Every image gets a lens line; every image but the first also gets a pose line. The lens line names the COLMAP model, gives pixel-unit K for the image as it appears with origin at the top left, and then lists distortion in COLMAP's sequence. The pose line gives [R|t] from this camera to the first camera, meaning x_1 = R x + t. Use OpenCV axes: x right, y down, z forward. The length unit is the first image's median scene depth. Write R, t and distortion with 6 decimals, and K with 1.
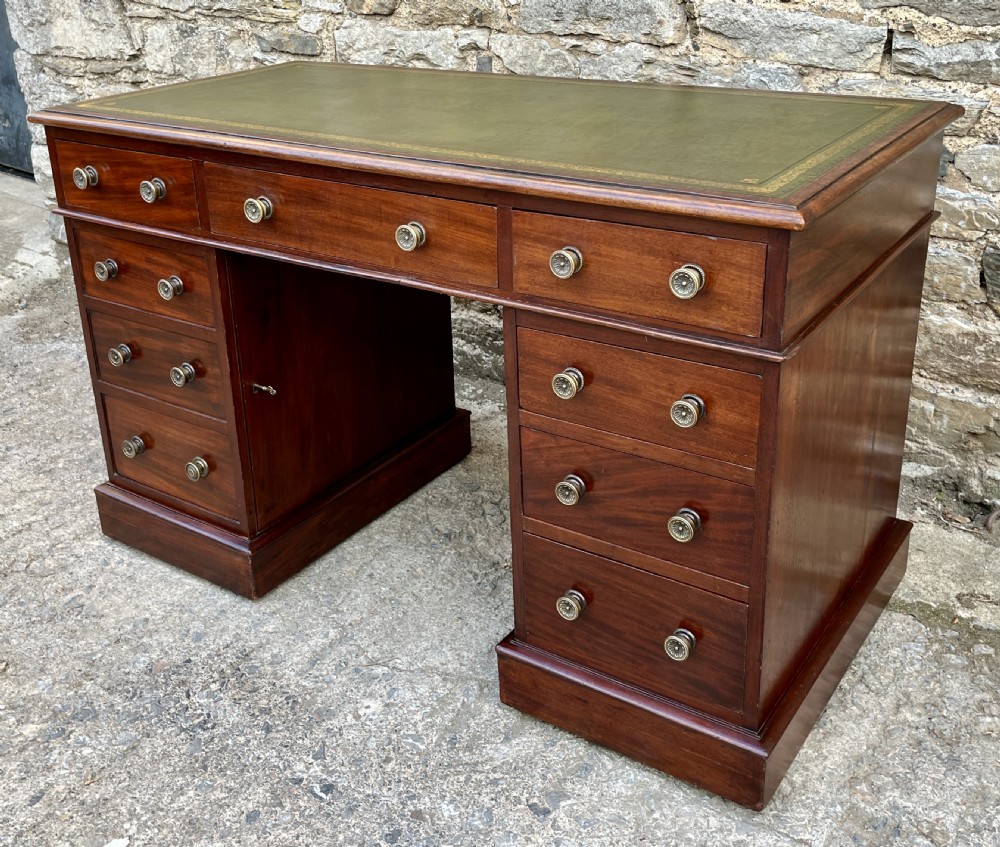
lens RADIAL K [[1129.2, 0, 475.9], [0, 1129.2, 355.2], [0, 0, 1]] dist [0.027253, 0.000000]
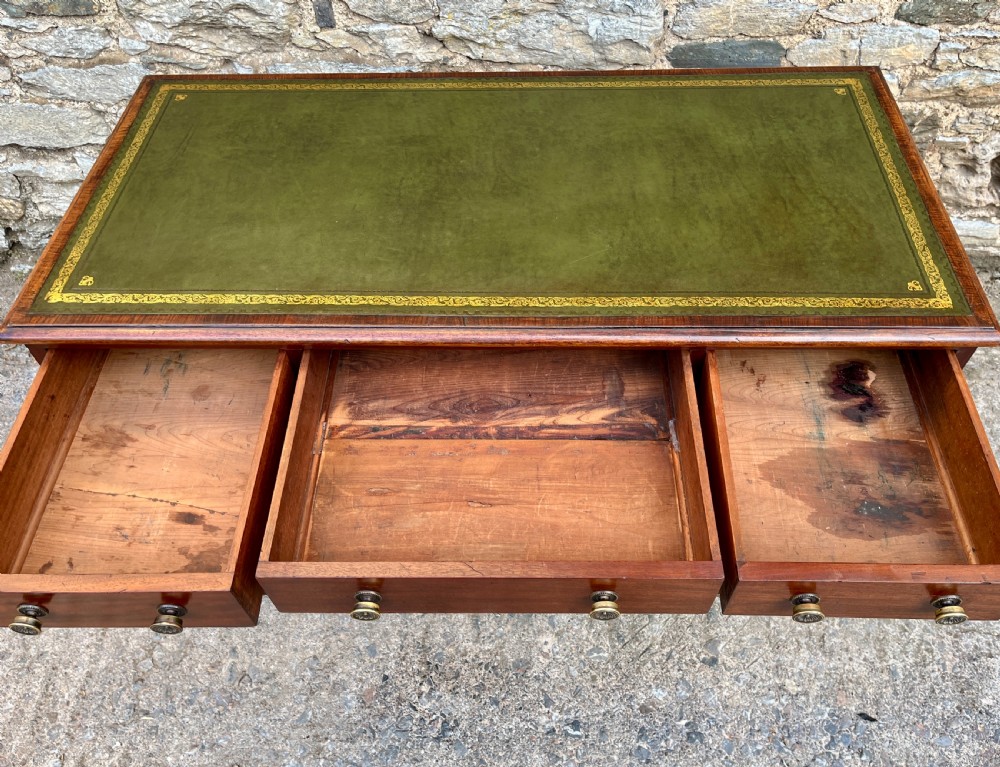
lens RADIAL K [[799.1, 0, 517.7], [0, 799.1, 375.3], [0, 0, 1]] dist [0.064201, -0.087578]
pose [[0.831765, -0.420322, 0.362625, -0.287290], [0.206075, 0.840338, 0.501363, -0.373832], [-0.515462, -0.342288, 0.785582, 0.329794]]
